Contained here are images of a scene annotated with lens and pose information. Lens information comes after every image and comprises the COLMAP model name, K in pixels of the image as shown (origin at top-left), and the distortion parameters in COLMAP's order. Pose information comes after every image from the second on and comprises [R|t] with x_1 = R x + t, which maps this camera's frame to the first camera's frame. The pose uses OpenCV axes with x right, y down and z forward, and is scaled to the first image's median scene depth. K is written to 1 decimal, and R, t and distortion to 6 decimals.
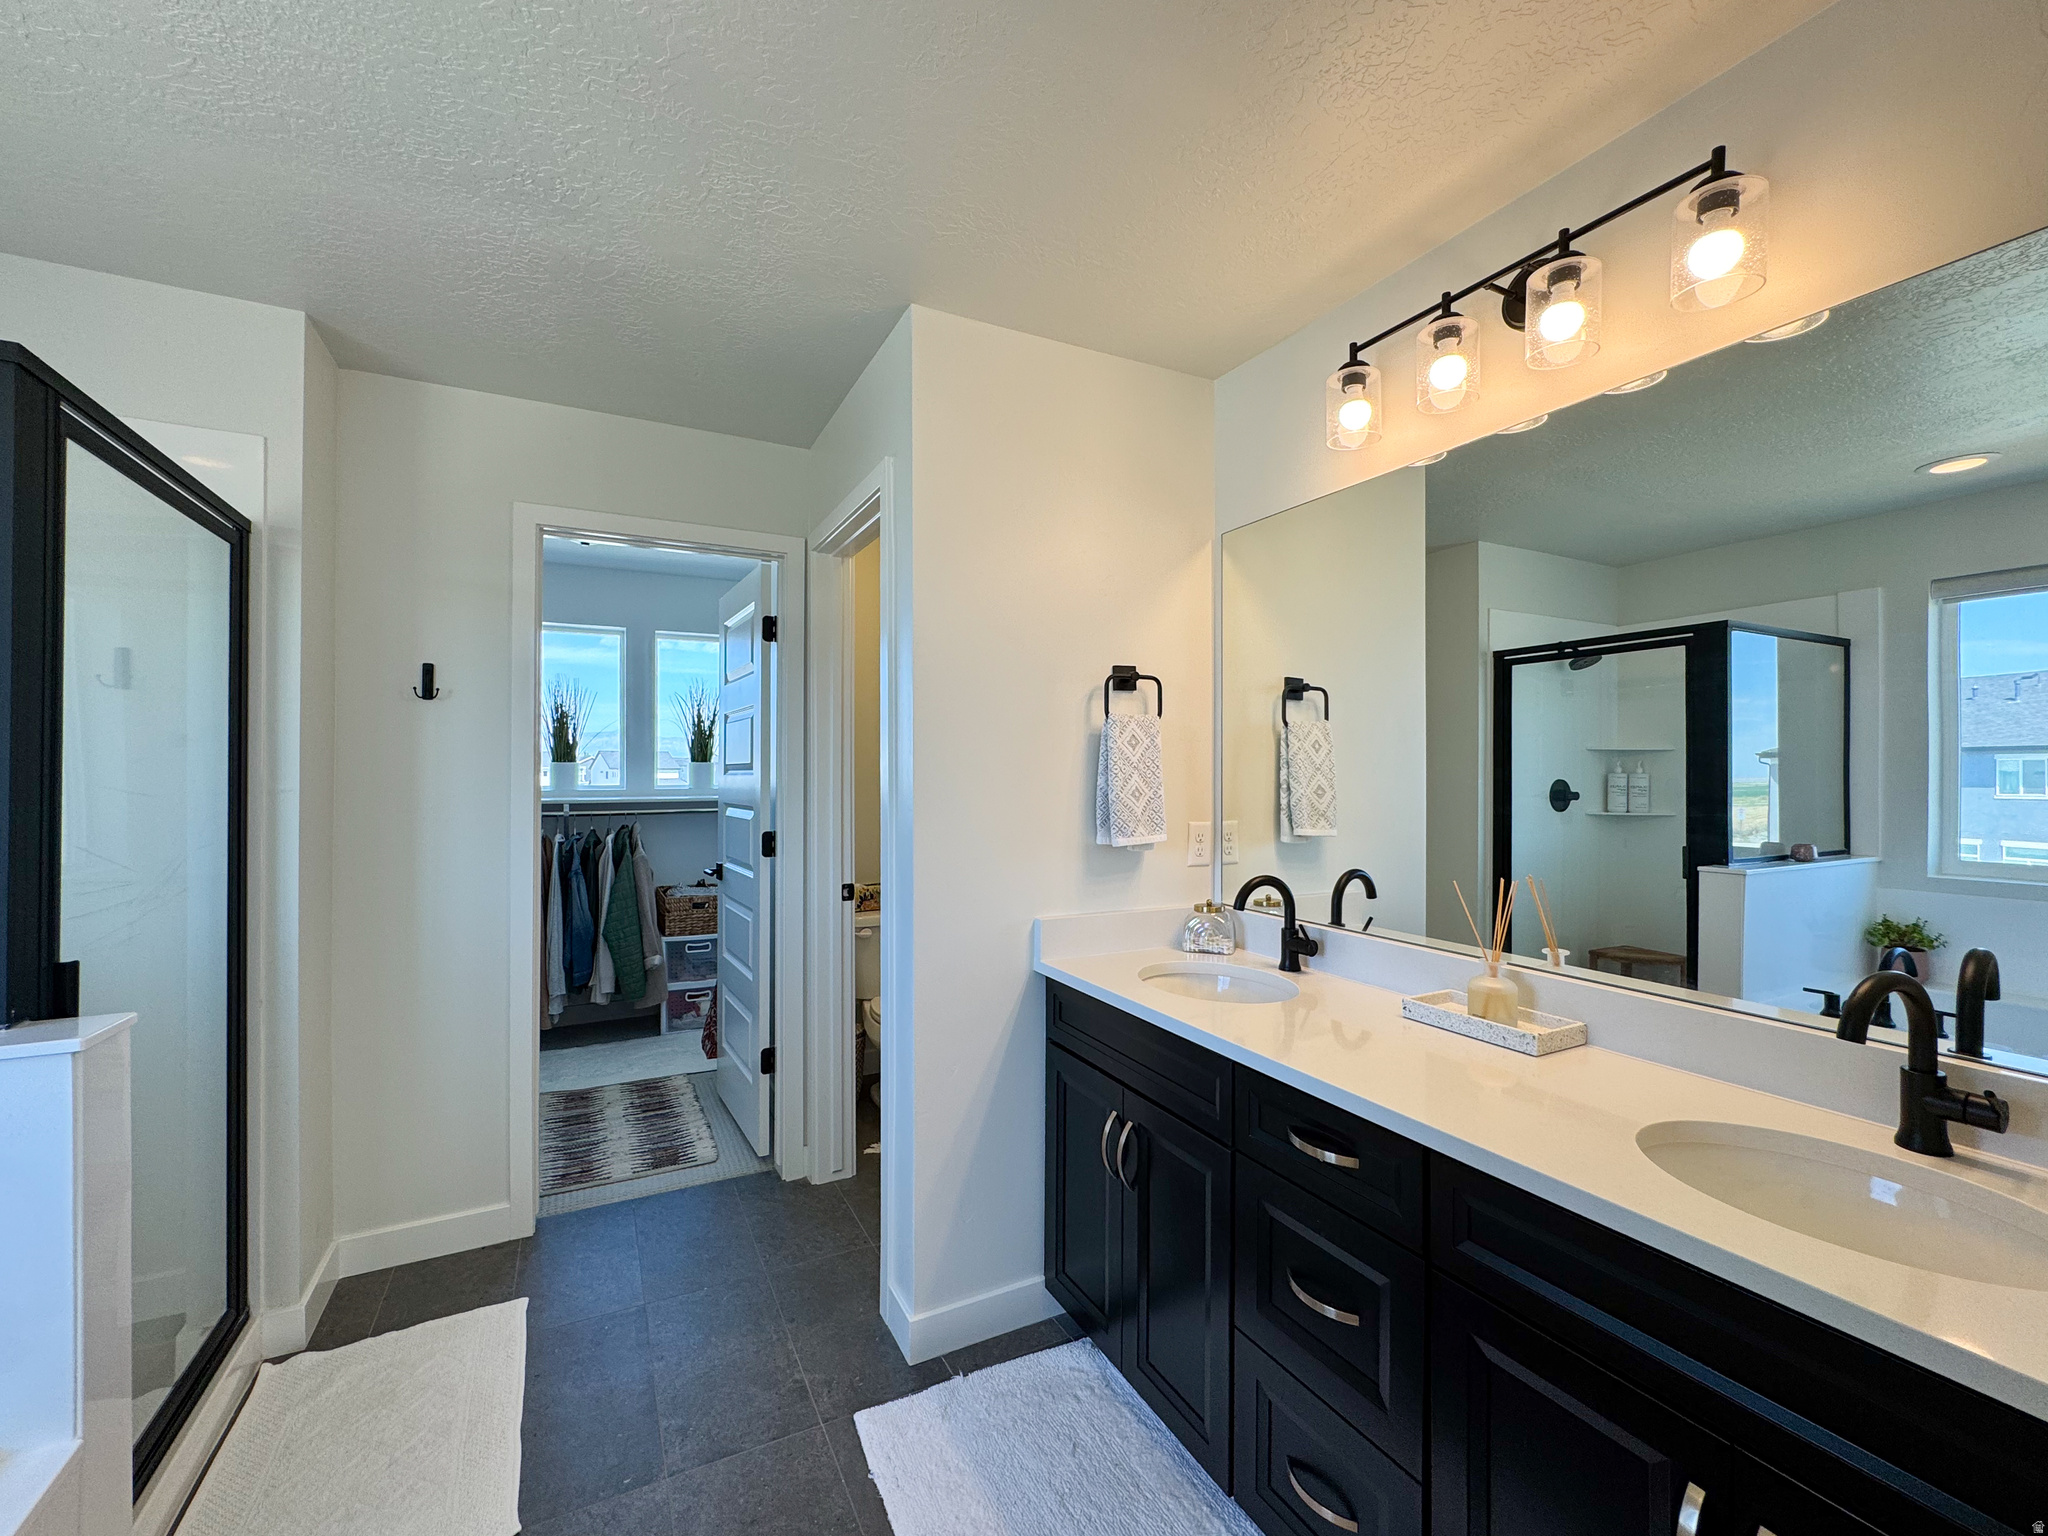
lens RADIAL K [[843.4, 0, 1021.7], [0, 843.4, 766.5], [0, 0, 1]] dist [-0.002360, -0.000336]
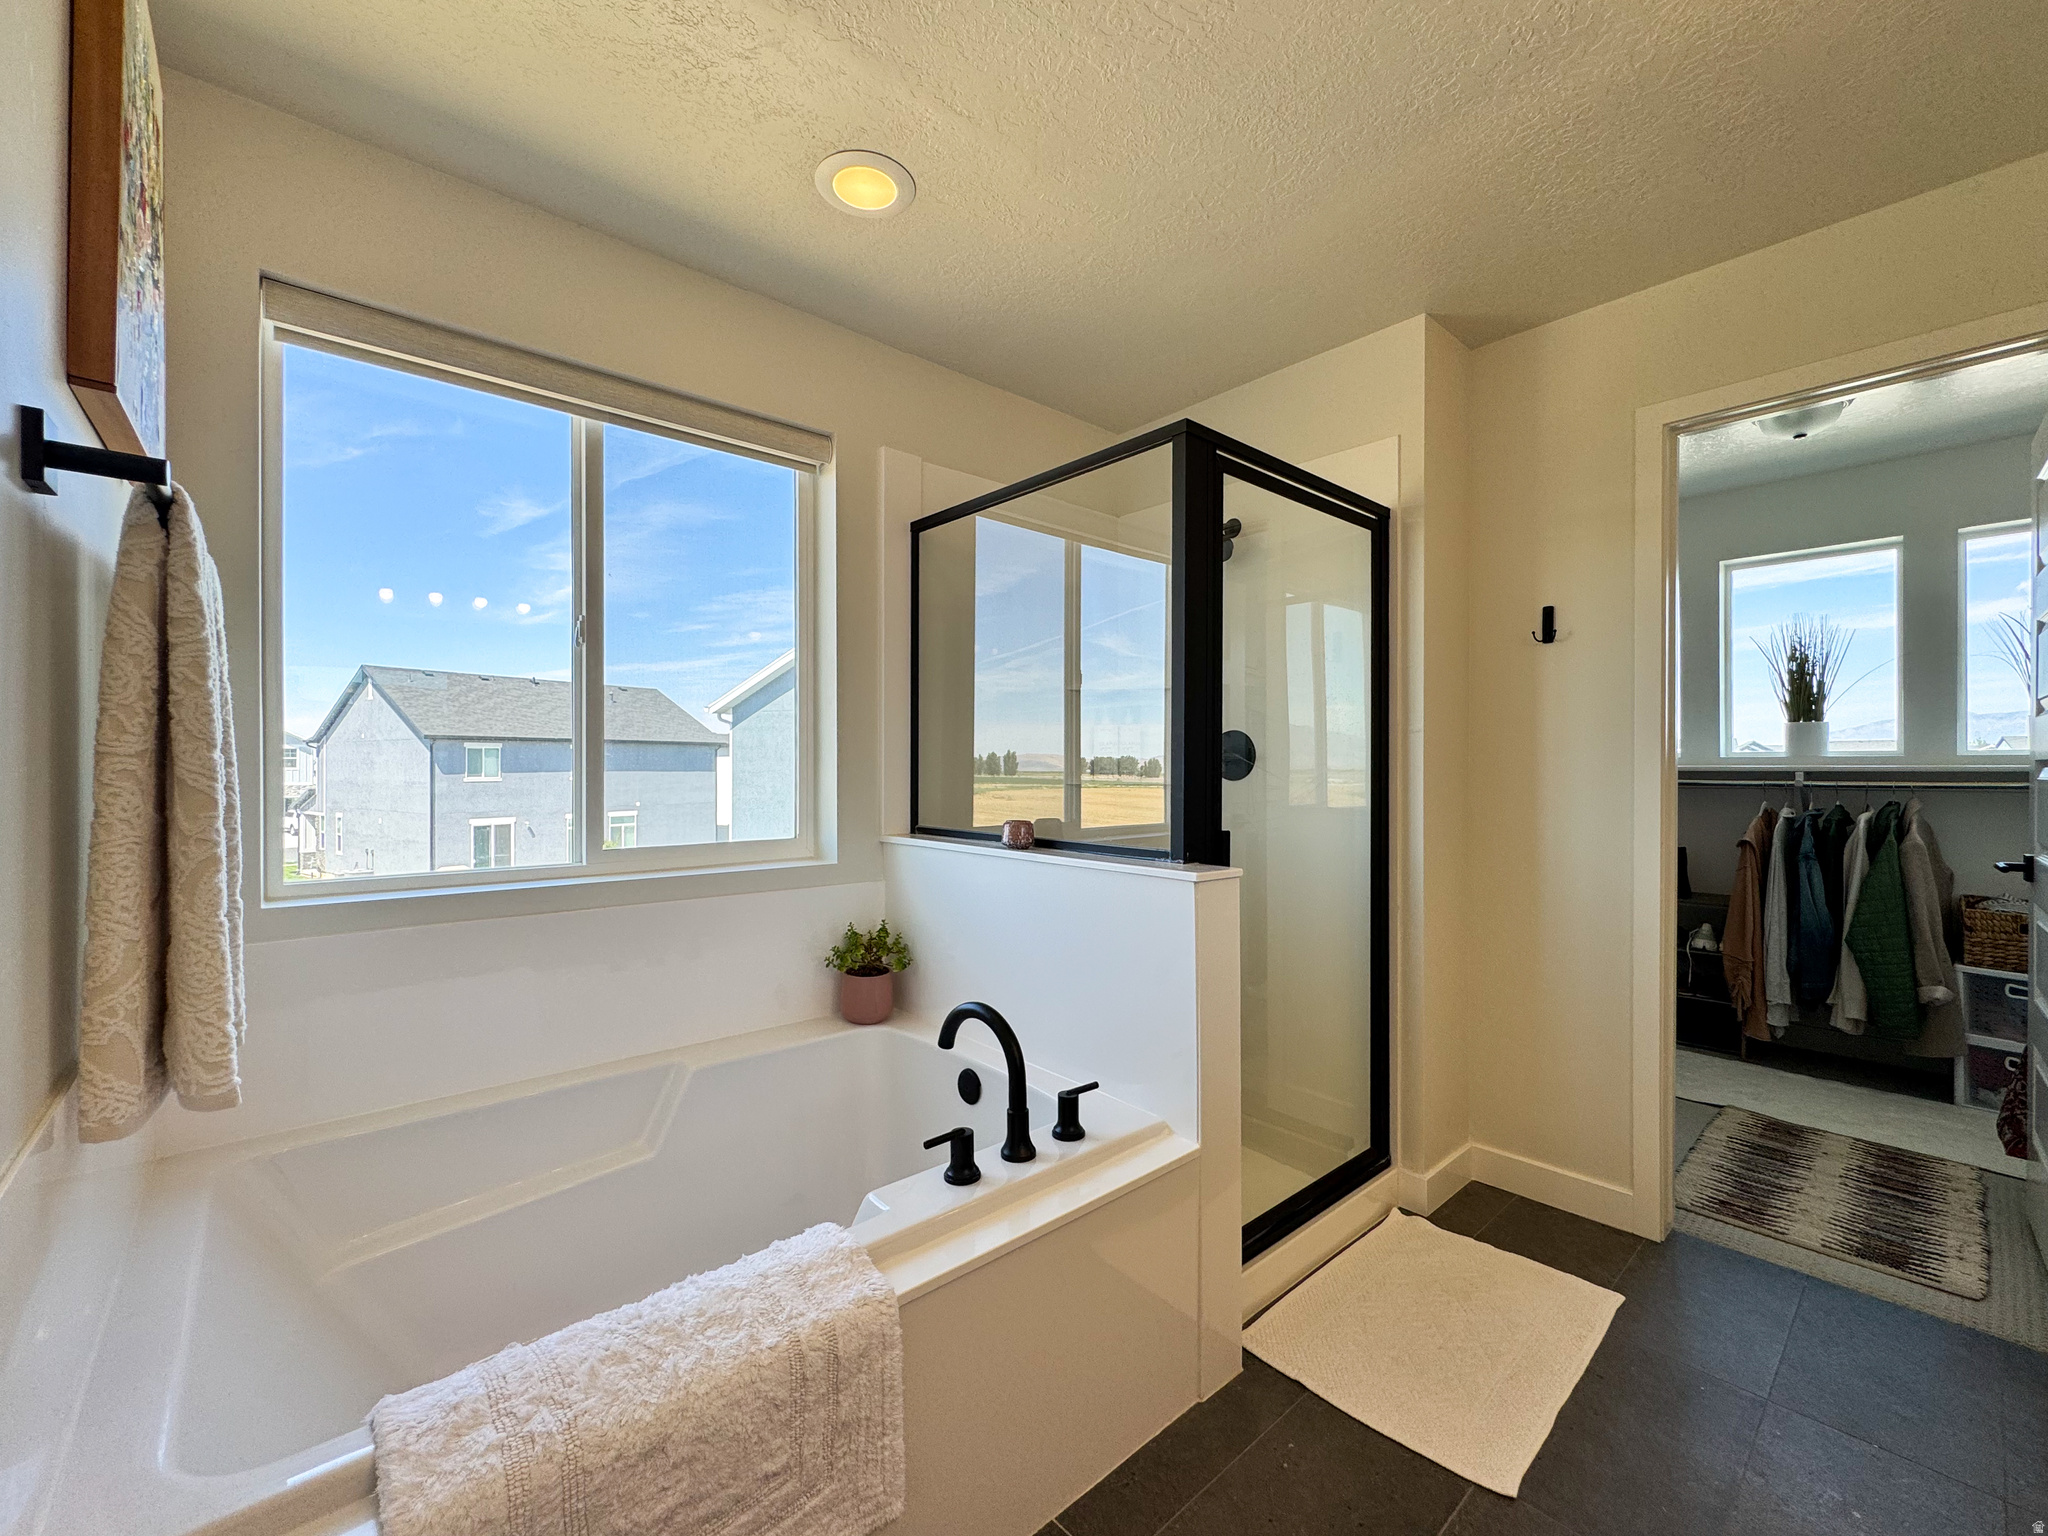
lens RADIAL K [[843.4, 0, 1021.7], [0, 843.4, 766.5], [0, 0, 1]] dist [-0.002360, -0.000336]
pose [[0.241903, 0.001267, -0.970300, 0.076670], [0.006589, 0.999974, 0.002948, 0.041978], [0.970278, -0.007106, 0.241889, 0.111284]]
